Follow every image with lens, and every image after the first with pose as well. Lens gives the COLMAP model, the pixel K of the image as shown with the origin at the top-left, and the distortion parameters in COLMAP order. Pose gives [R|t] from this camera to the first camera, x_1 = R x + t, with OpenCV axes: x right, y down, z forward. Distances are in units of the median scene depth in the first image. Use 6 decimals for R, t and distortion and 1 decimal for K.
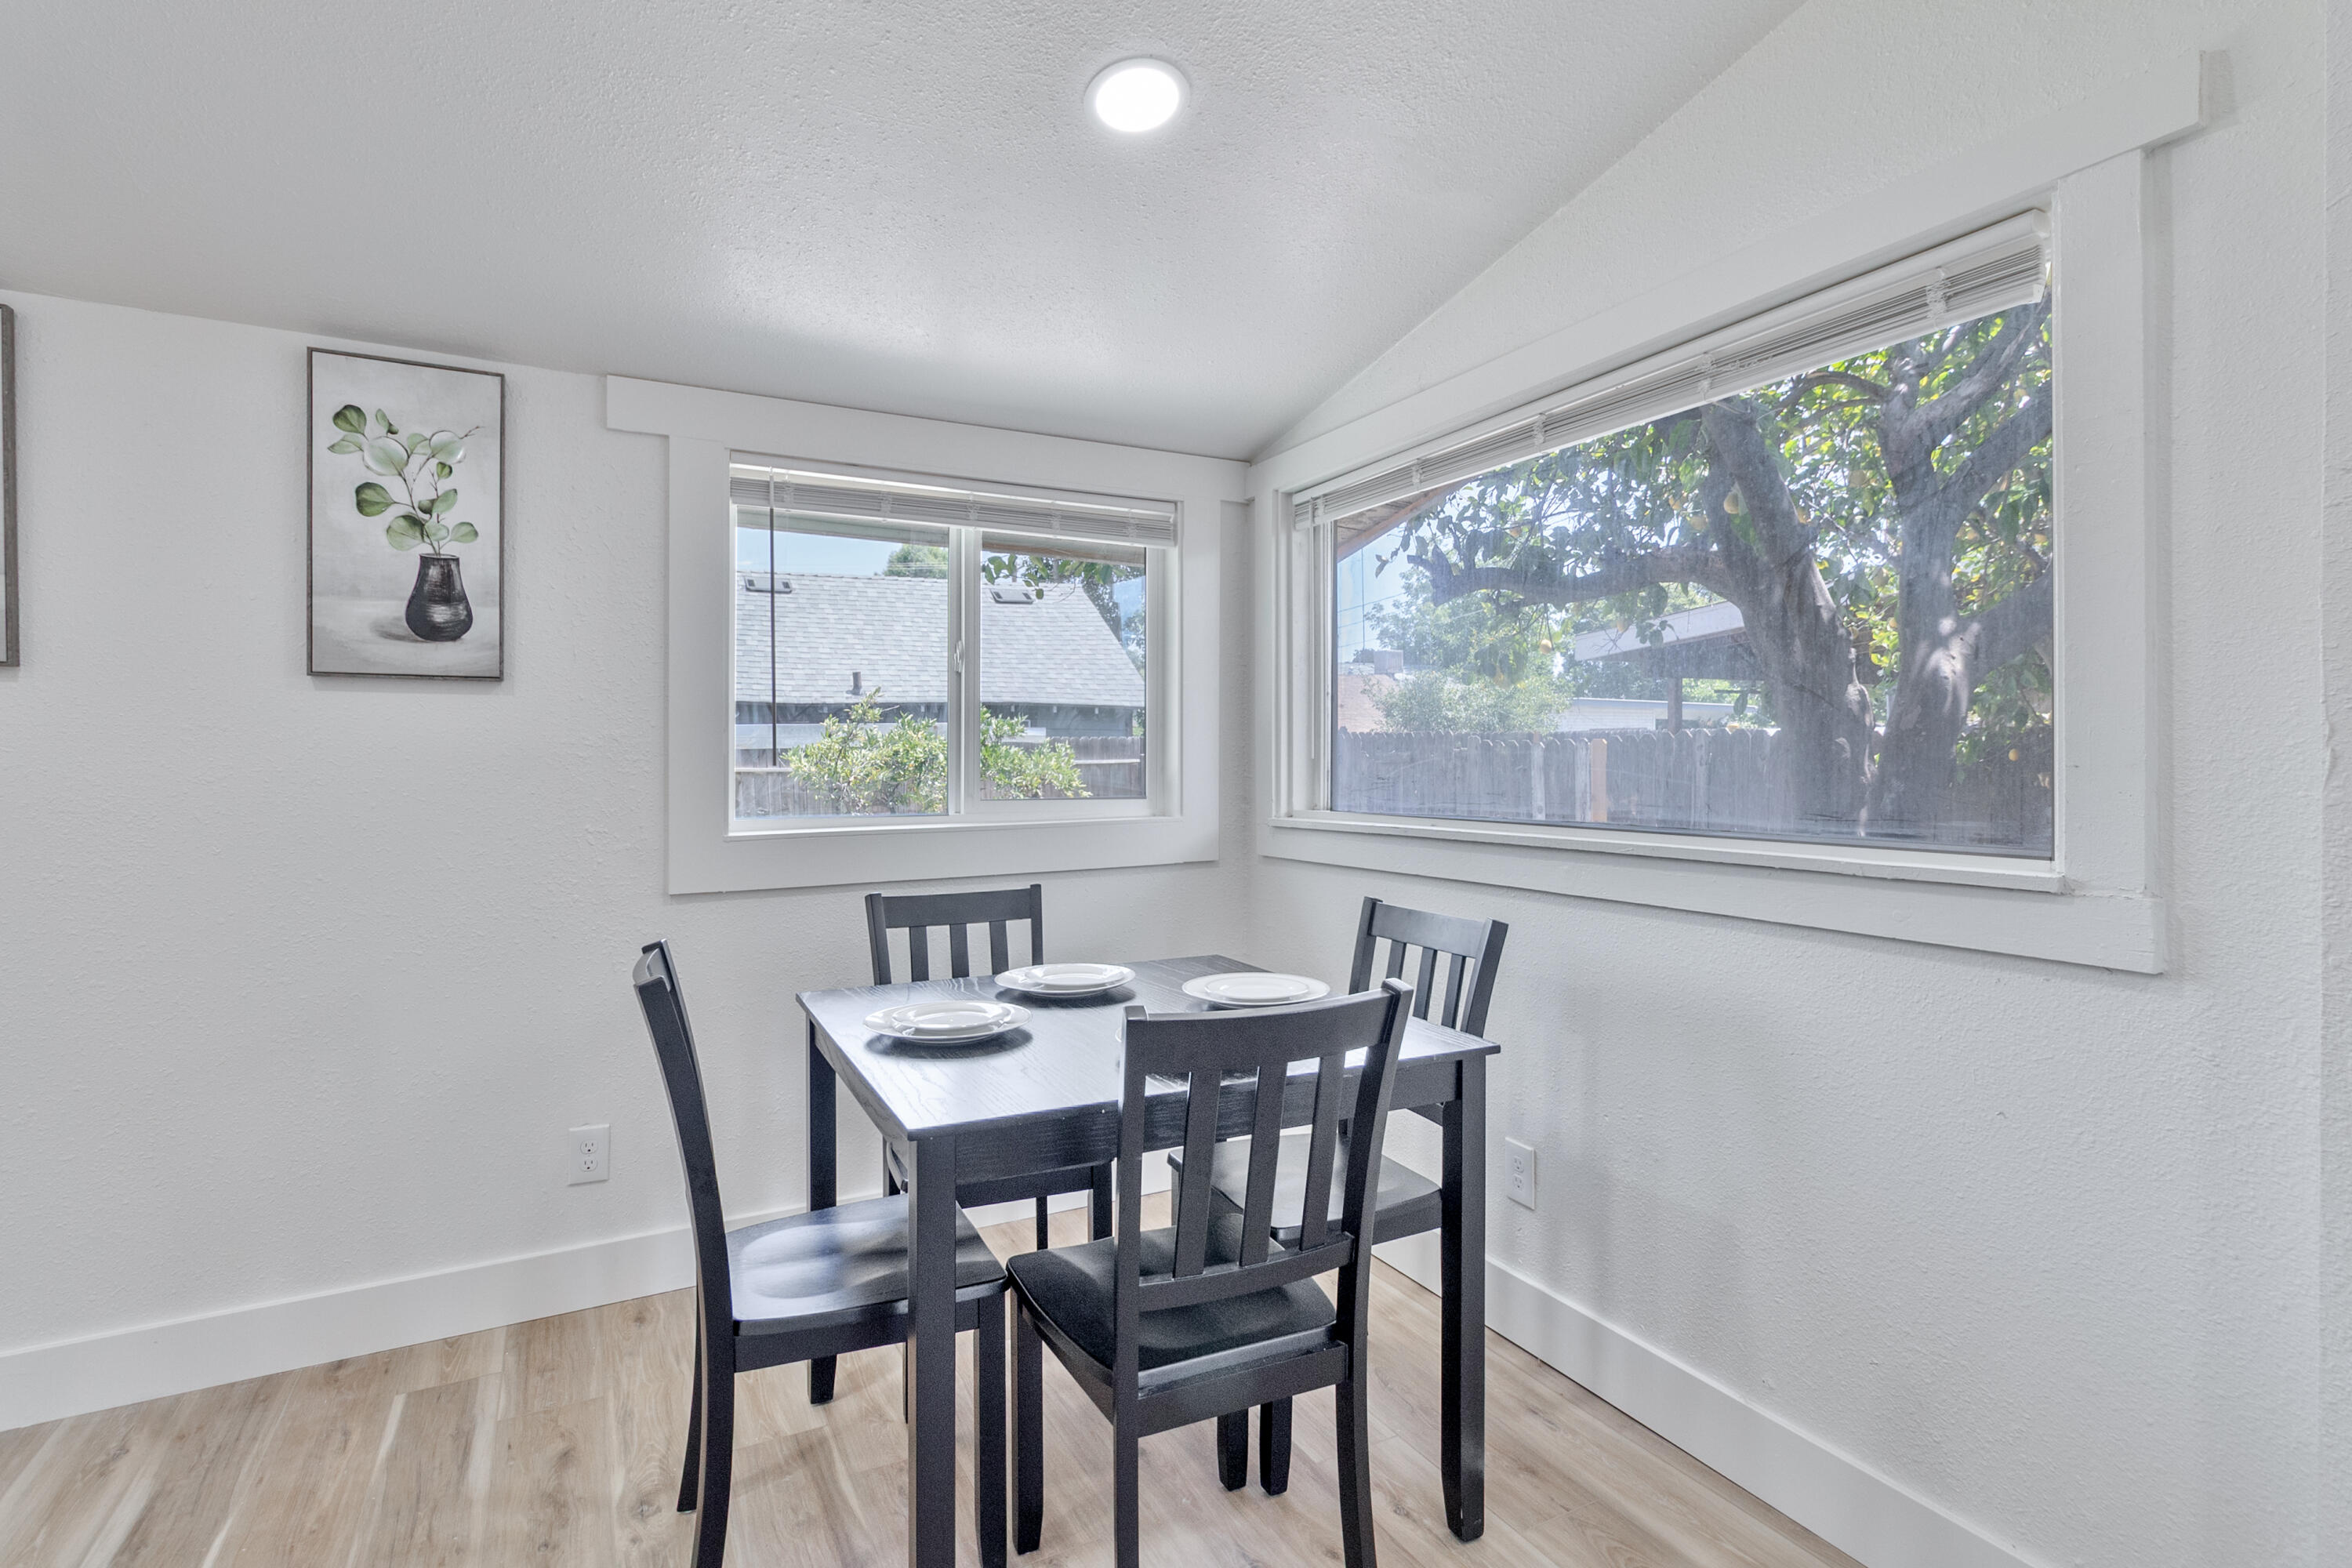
lens RADIAL K [[1153.7, 0, 1182.0], [0, 1153.7, 749.3], [0, 0, 1]] dist [-0.001083, -0.000115]
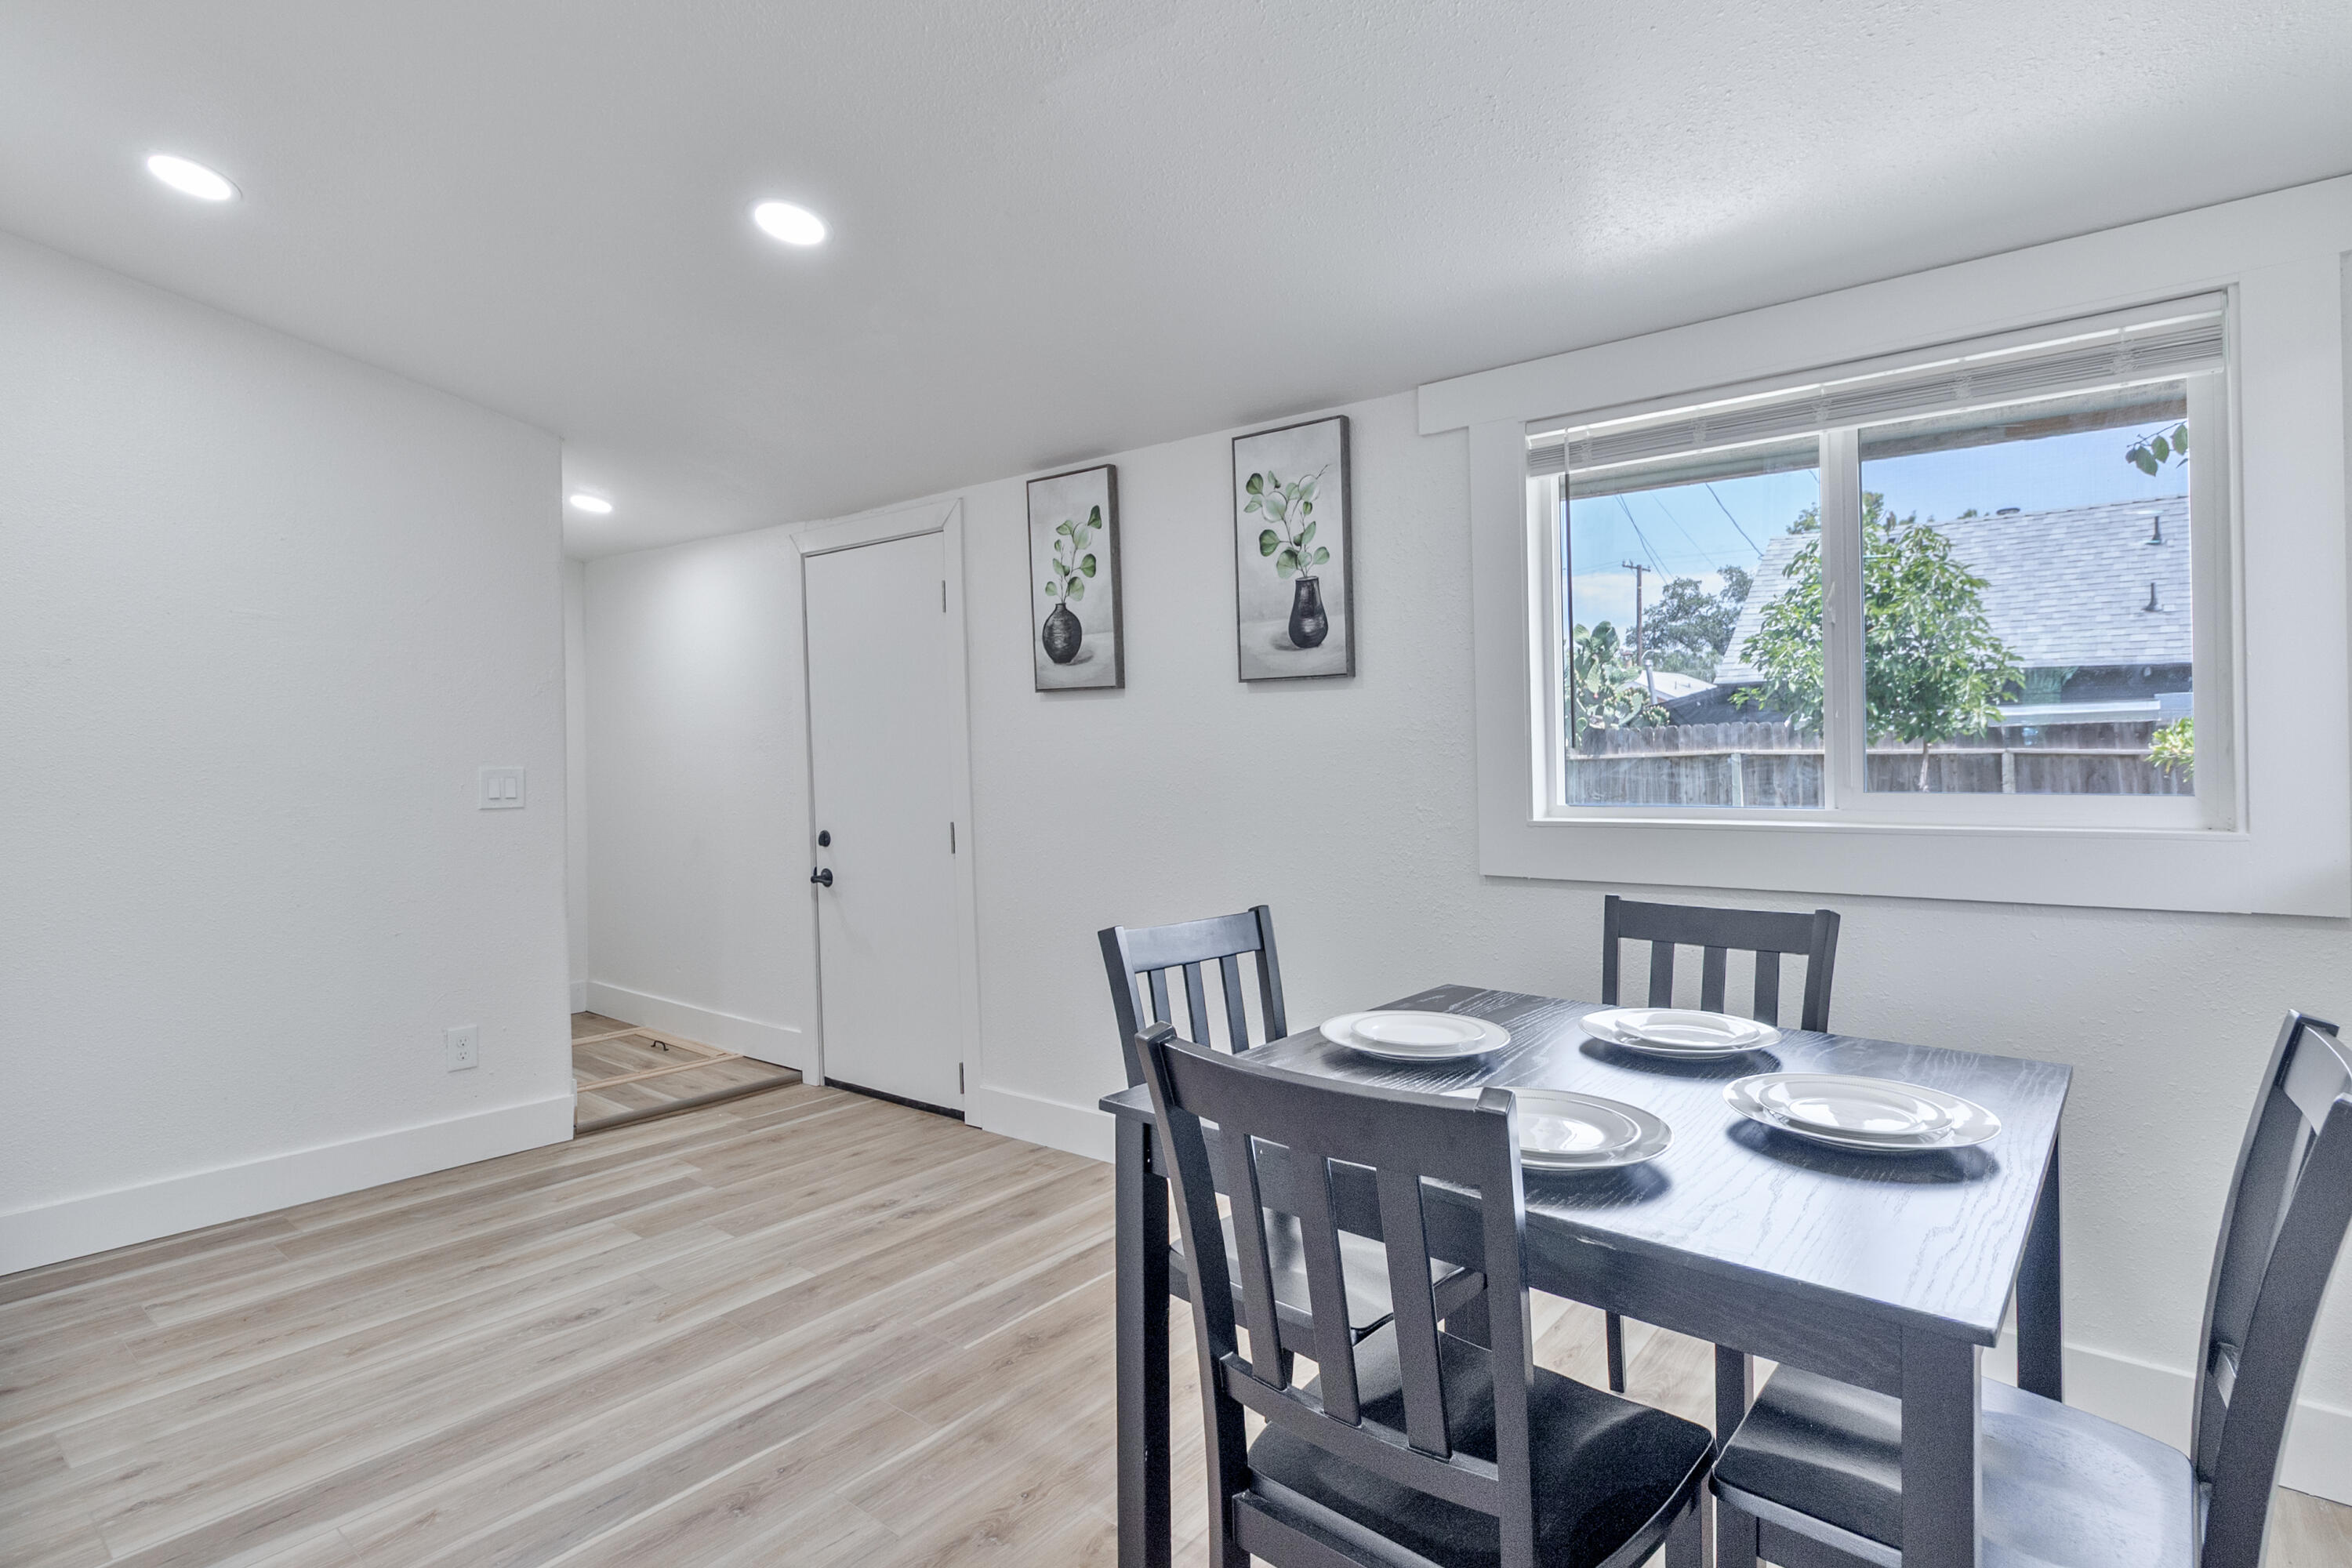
lens RADIAL K [[1153.7, 0, 1182.0], [0, 1153.7, 749.3], [0, 0, 1]] dist [-0.001083, -0.000115]
pose [[0.392426, -0.002371, -0.919781, 0.433010], [0.017561, 0.999834, 0.004915, 0.005898], [0.919616, -0.018081, 0.392402, 0.392066]]
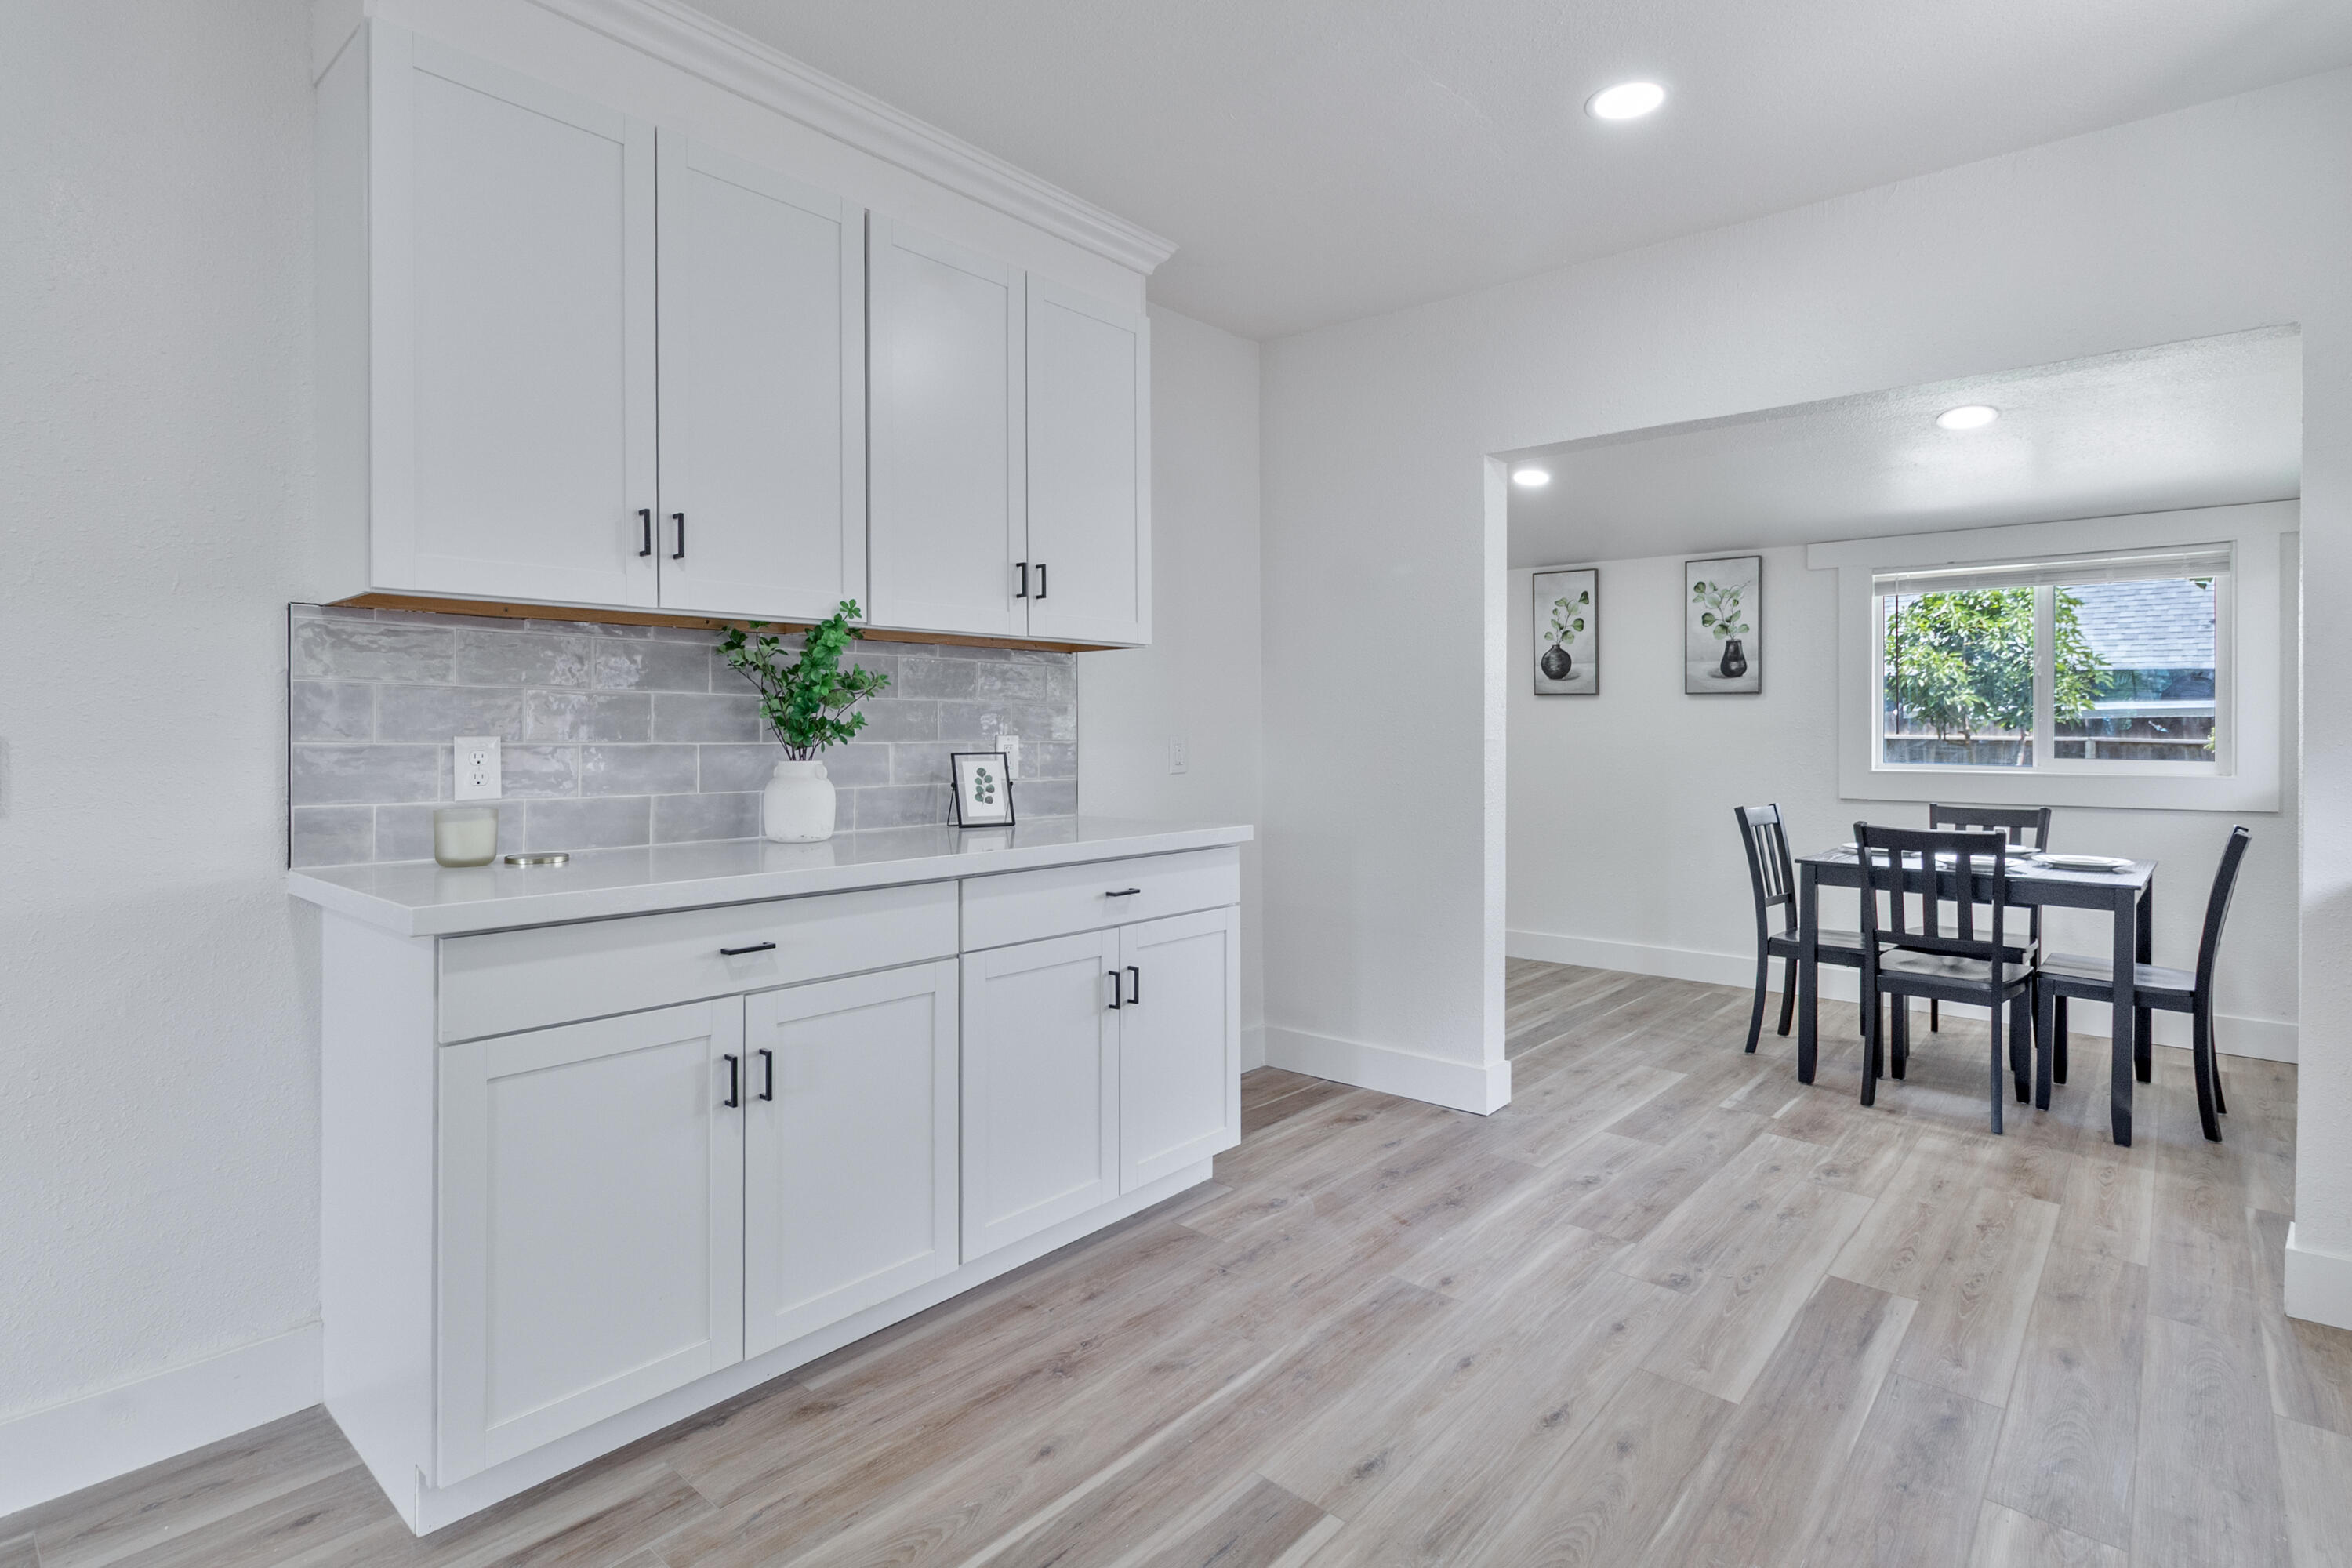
lens RADIAL K [[1151.2, 0, 1173.5], [0, 1151.2, 730.4], [0, 0, 1]] dist [-0.001030, -0.000107]
pose [[0.351215, 0.011140, -0.936229, 1.108516], [-0.000029, 0.999929, 0.011887, -0.015958], [0.936295, -0.004148, 0.351190, -0.846761]]
